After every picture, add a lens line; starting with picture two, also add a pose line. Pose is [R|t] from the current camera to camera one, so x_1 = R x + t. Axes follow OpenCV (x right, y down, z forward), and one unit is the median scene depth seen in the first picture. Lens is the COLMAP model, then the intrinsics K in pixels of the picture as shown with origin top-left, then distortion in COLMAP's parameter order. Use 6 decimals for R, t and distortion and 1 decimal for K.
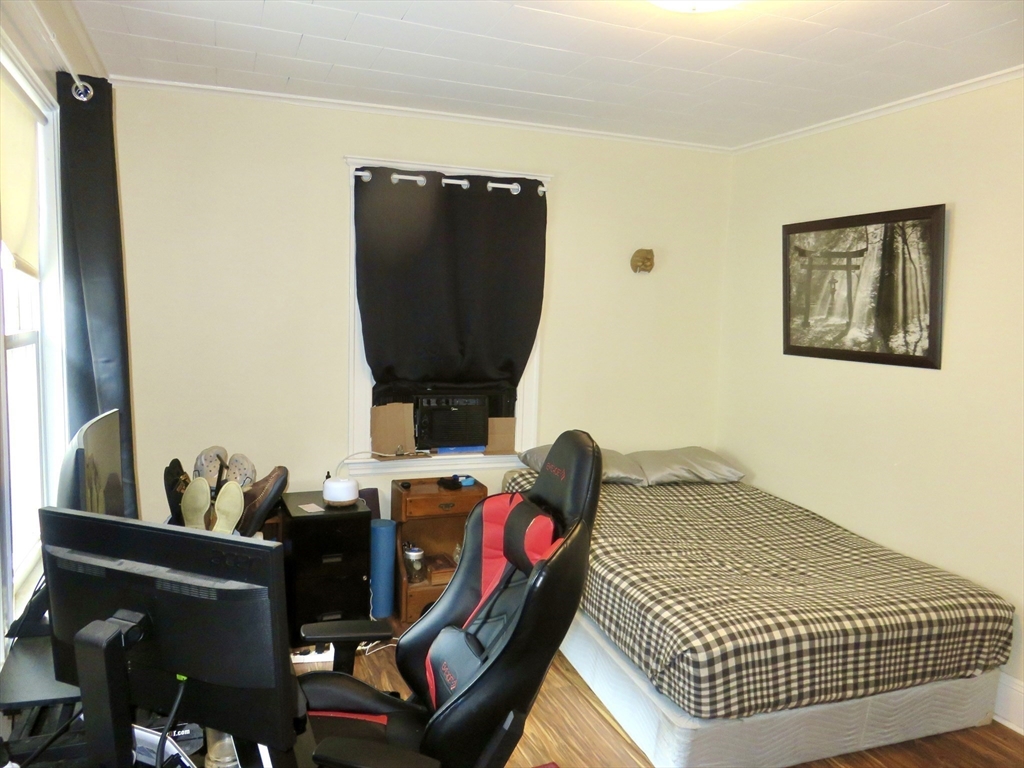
lens RADIAL K [[770.8, 0, 515.5], [0, 770.8, 386.4], [0, 0, 1]] dist [0.008625, 0.005776]
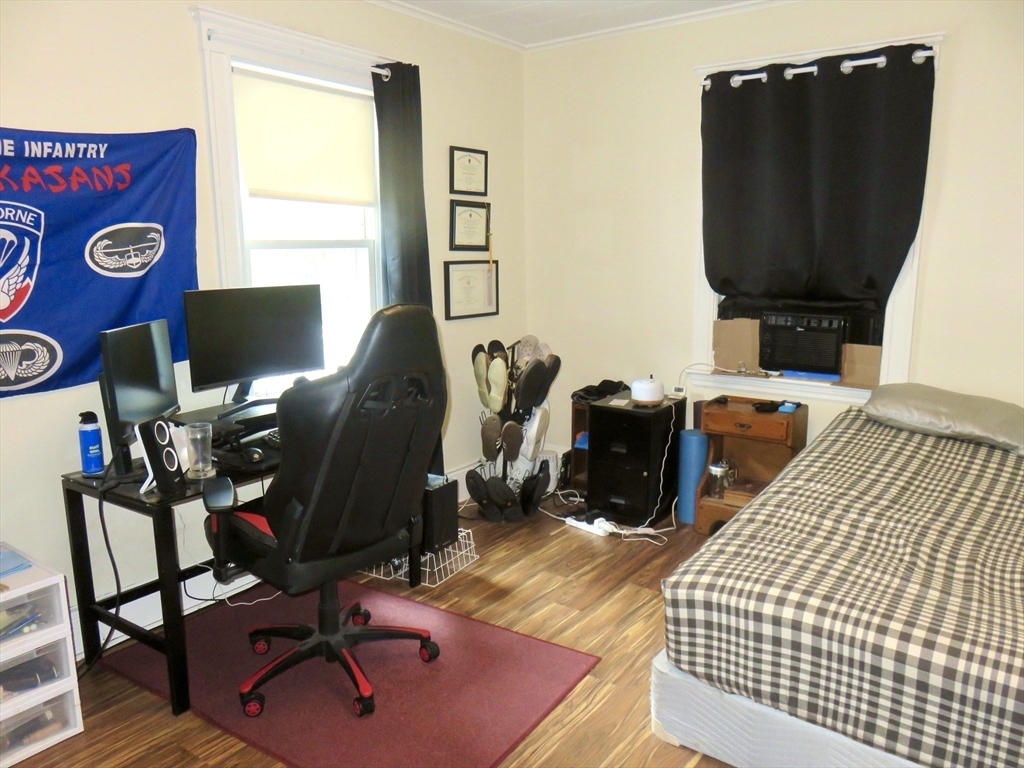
lens RADIAL K [[770.8, 0, 518.8], [0, 770.8, 380.7], [0, 0, 1]] dist [0.008625, 0.005776]
pose [[0.549615, 0.119108, -0.826884, 0.624151], [-0.068408, 0.992877, 0.097549, 0.029981], [0.832612, 0.002951, 0.553848, 0.283342]]
